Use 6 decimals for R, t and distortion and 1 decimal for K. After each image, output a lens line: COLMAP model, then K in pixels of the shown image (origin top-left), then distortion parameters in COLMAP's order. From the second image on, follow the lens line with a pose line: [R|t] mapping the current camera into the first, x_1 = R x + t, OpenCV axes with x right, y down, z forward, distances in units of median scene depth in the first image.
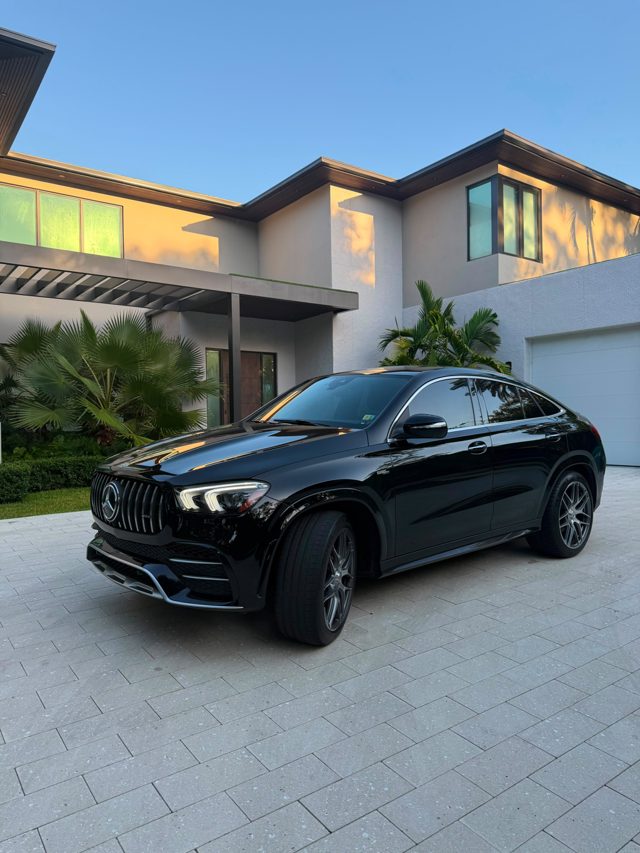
lens RADIAL K [[627.9, 0, 320.0], [0, 627.9, 426.5], [0, 0, 1]] dist [0.053294, -0.054825]
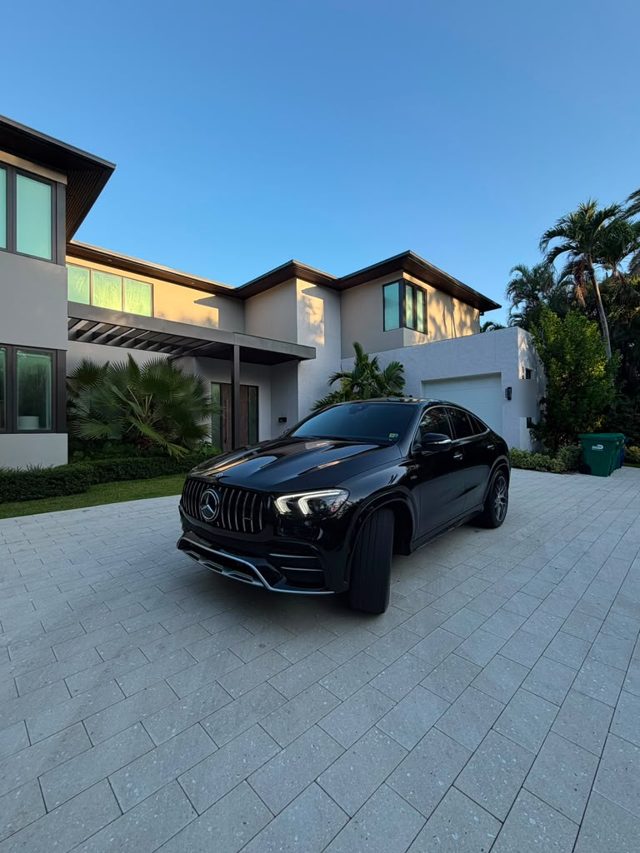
lens RADIAL K [[394.2, 0, 331.5], [0, 394.2, 426.6], [0, 0, 1]] dist [0.004251, 0.000405]
pose [[0.987077, 0.005187, 0.160163, -0.067615], [-0.002289, 0.999830, -0.018274, -0.006420], [-0.160230, 0.017672, 0.986921, 0.061584]]
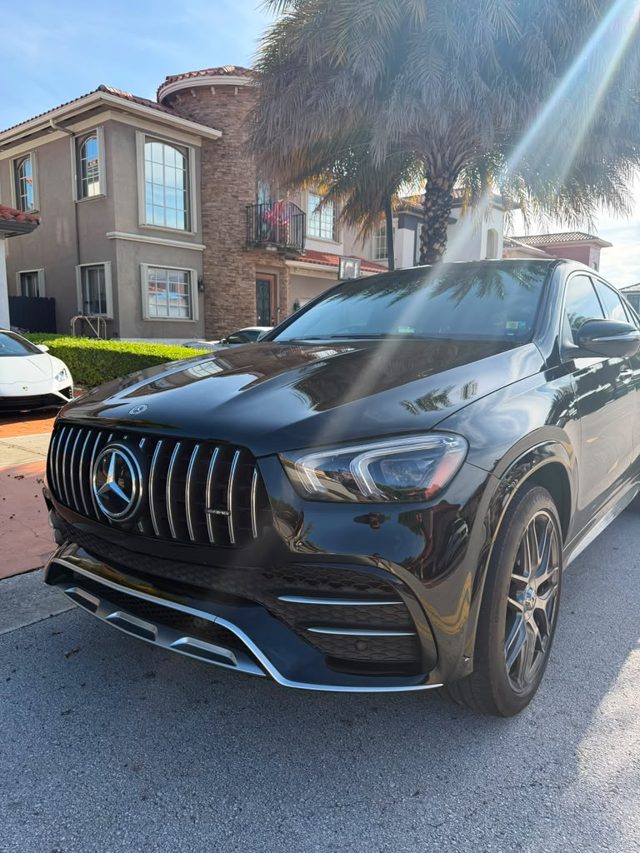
lens RADIAL K [[627.9, 0, 320.0], [0, 627.9, 426.5], [0, 0, 1]] dist [0.053294, -0.054825]
pose [[0.979777, -0.038120, 0.196430, -0.082722], [0.021913, 0.996222, 0.084033, 0.010706], [-0.198891, -0.078029, 0.976910, 0.146897]]
